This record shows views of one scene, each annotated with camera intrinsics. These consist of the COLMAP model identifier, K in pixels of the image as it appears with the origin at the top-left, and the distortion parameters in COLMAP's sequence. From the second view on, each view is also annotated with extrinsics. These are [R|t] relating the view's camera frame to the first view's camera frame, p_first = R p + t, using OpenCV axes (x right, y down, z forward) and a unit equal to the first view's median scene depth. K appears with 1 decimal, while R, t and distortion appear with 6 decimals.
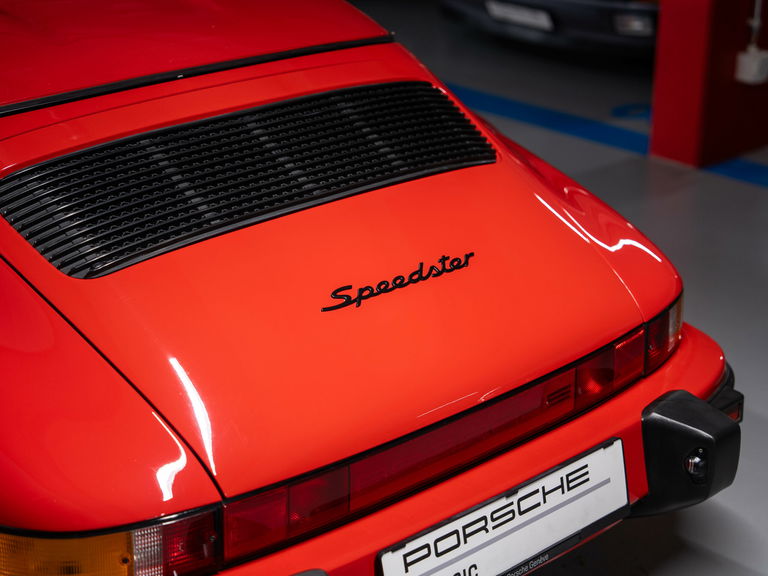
lens RADIAL K [[1644.4, 0, 385.1], [0, 1644.4, 289.5], [0, 0, 1]] dist [0.281491, 0.000000]
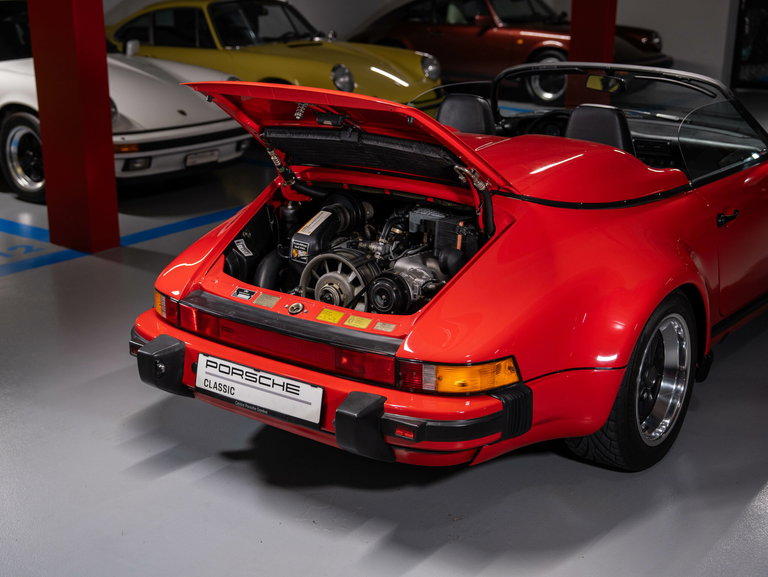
lens RADIAL K [[1099.7, 0, 384.3], [0, 1099.7, 290.9], [0, 0, 1]] dist [0.056443, 0.000000]
pose [[0.163863, 0.280804, -0.945673, 1.375499], [-0.356821, 0.910594, 0.208560, -0.313105], [0.919689, 0.303260, 0.249410, 0.755203]]
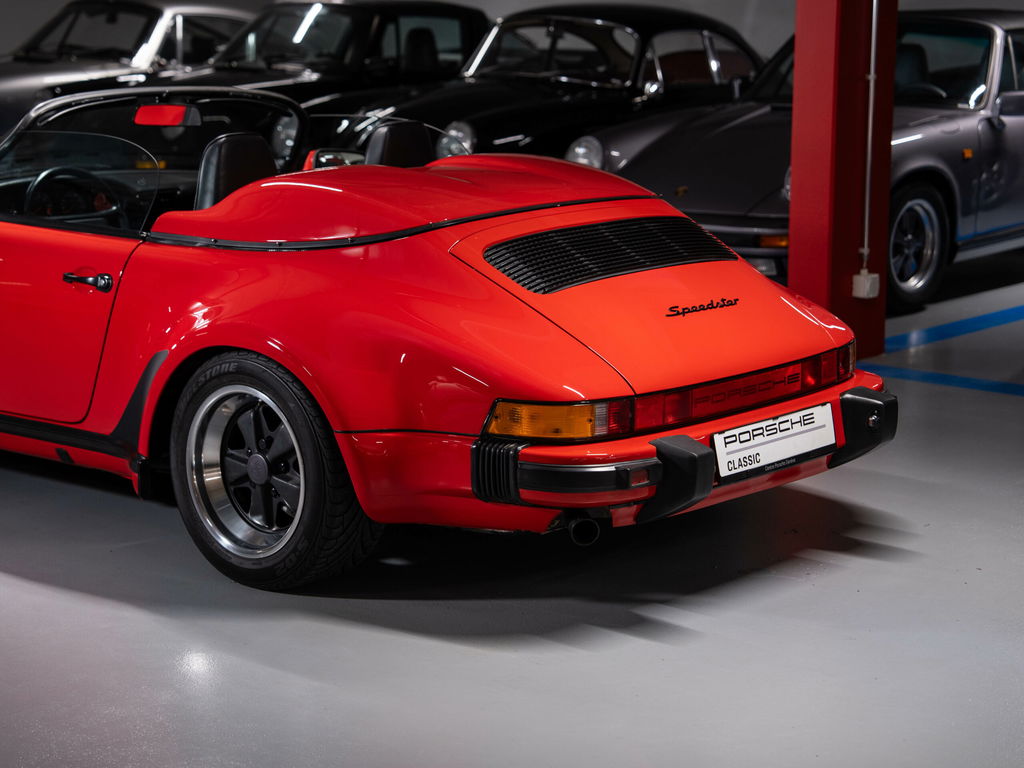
lens RADIAL K [[2192.5, 0, 510.6], [0, 2192.5, 384.7], [0, 0, 1]] dist [0.281491, 0.000000]
pose [[0.996729, -0.020951, 0.078055, -0.380905], [0.034421, 0.983886, -0.175452, 0.481985], [-0.073122, 0.177565, 0.981389, -1.268275]]
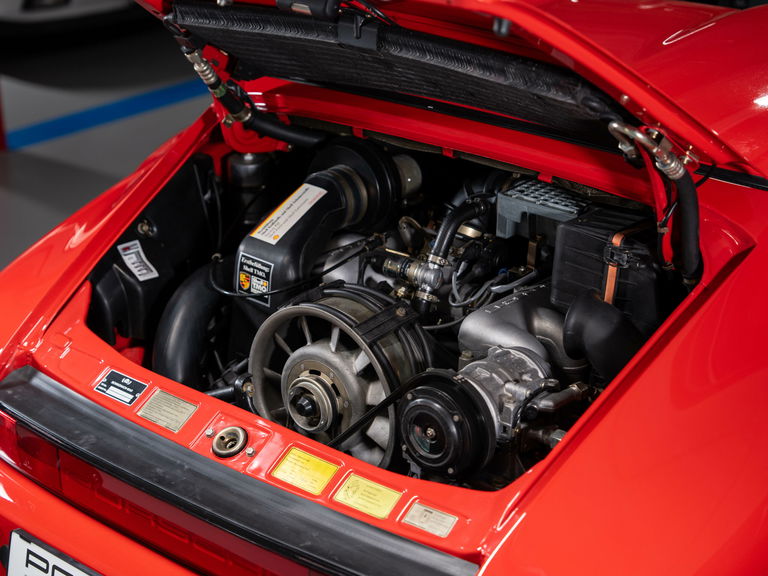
lens RADIAL K [[1457.0, 0, 379.8], [0, 1457.0, 284.4], [0, 0, 1]] dist [0.211818, 0.000000]
pose [[0.101688, 0.383610, -0.917880, 0.747186], [-0.352476, 0.876700, 0.327350, -0.330053], [0.930280, 0.290243, 0.224363, 0.880527]]
